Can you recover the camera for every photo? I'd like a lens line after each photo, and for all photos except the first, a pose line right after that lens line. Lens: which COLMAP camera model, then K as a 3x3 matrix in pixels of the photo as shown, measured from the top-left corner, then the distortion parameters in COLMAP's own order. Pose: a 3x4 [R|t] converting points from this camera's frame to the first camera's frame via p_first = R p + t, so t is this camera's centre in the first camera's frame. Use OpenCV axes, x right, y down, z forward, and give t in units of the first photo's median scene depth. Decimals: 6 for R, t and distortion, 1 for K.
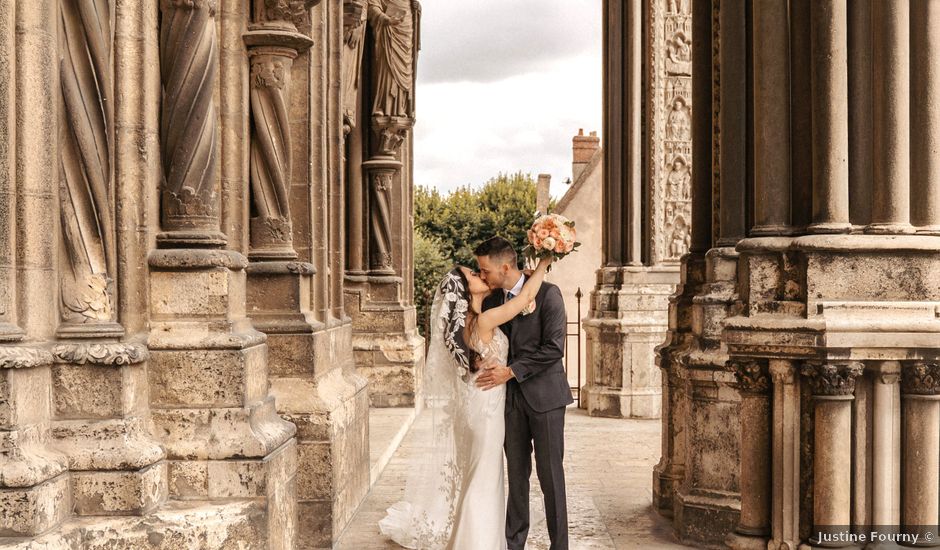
lens RADIAL K [[1166.0, 0, 451.2], [0, 1166.0, 210.2], [0, 0, 1]] dist [0.009247, 0.005954]
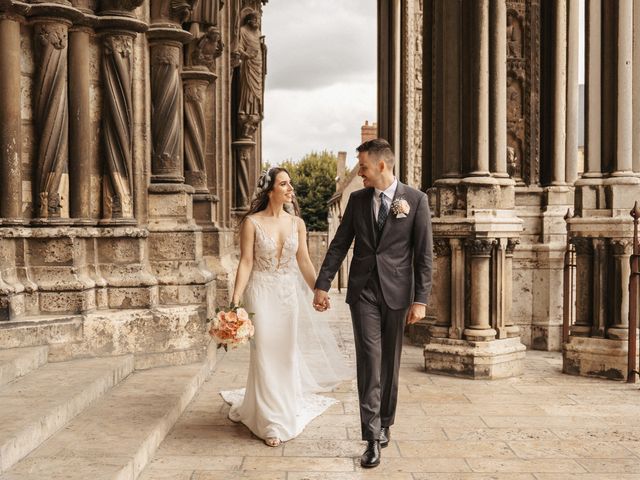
lens RADIAL K [[1166.1, 0, 320.0], [0, 1166.1, 240.0], [0, 0, 1]] dist [0.231016, 0.001263]
pose [[0.998333, -0.002206, 0.057666, -0.073597], [-0.000055, 0.999232, 0.039175, 0.050446], [-0.057708, -0.039113, 0.997567, -1.040759]]
